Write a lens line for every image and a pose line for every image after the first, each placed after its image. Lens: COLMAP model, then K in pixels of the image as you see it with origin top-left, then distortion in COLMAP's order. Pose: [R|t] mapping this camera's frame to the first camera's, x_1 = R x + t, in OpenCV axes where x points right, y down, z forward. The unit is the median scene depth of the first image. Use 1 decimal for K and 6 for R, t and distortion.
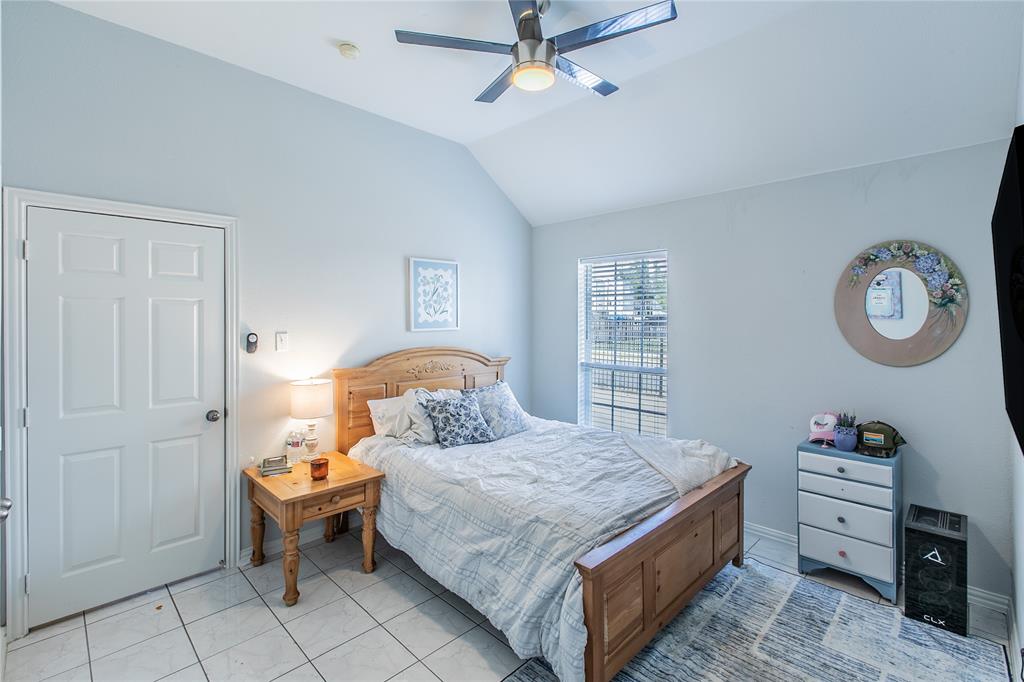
lens RADIAL K [[465.1, 0, 502.4], [0, 465.1, 319.2], [0, 0, 1]] dist [-0.000318, -0.001004]
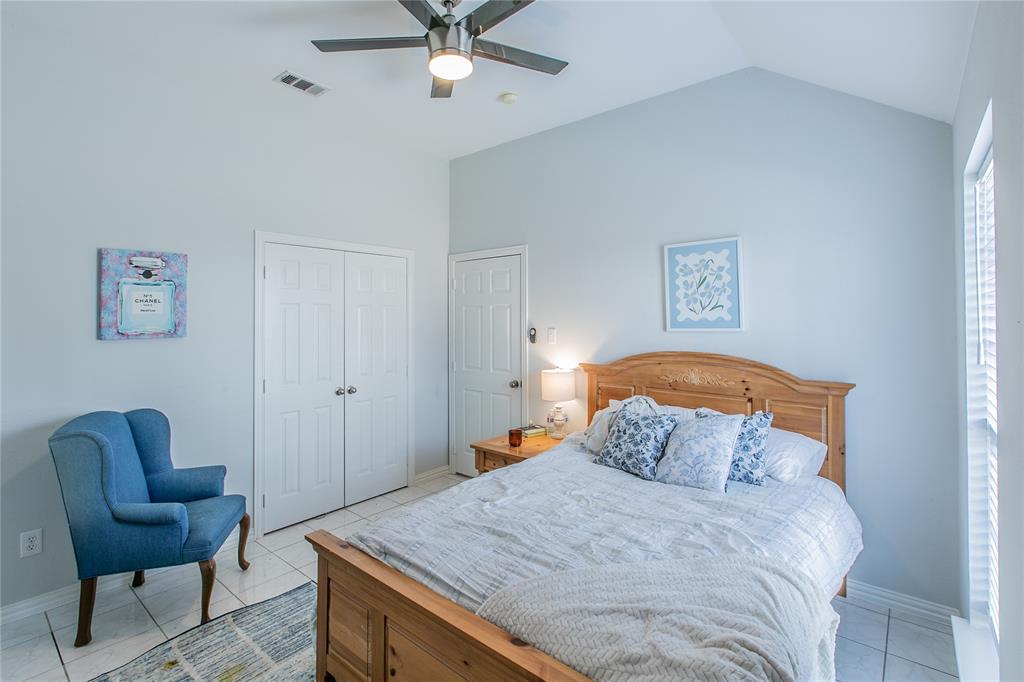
lens RADIAL K [[465.1, 0, 505.9], [0, 465.1, 313.2], [0, 0, 1]] dist [-0.000318, -0.001004]
pose [[0.100436, -0.013027, -0.994858, 0.712036], [0.001997, 0.999915, -0.012892, 0.003556], [0.994942, -0.000692, 0.100454, 0.708055]]
